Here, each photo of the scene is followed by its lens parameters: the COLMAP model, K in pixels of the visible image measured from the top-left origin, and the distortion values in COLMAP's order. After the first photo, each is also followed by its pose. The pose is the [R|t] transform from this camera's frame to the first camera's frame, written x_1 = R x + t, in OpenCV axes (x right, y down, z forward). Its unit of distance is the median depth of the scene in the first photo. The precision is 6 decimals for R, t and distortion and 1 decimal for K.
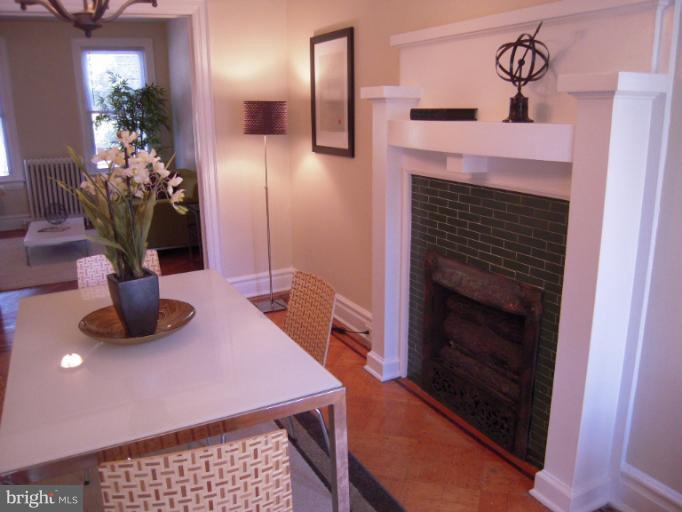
lens RADIAL K [[570.1, 0, 344.1], [0, 570.1, 259.0], [0, 0, 1]] dist [-0.117932, 0.064958]
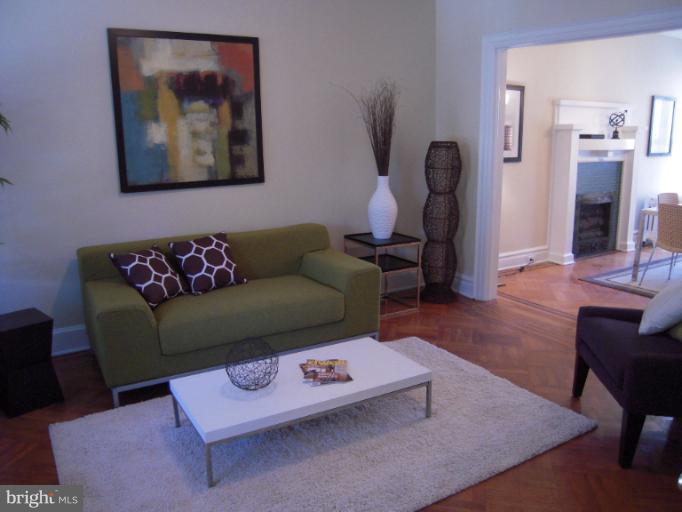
lens RADIAL K [[570.1, 0, 344.1], [0, 570.1, 259.0], [0, 0, 1]] dist [-0.117932, 0.064958]
pose [[-0.074806, -0.194035, 0.978138, -1.457140], [0.265003, 0.941748, 0.207083, -0.348168], [-0.961341, 0.274701, -0.019028, 1.434634]]
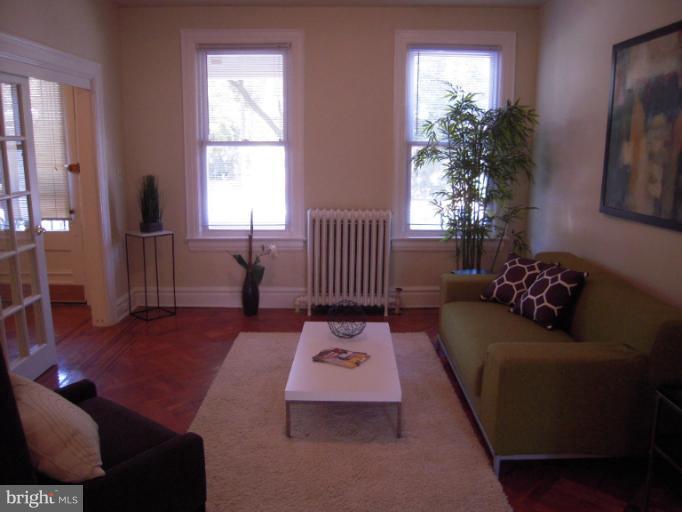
lens RADIAL K [[570.1, 0, 344.1], [0, 570.1, 259.0], [0, 0, 1]] dist [-0.117932, 0.064958]
pose [[0.894753, 0.110203, -0.432750, -0.421921], [-0.135657, 0.990352, -0.028284, -0.190751], [0.425458, 0.084012, 0.901070, 0.713841]]
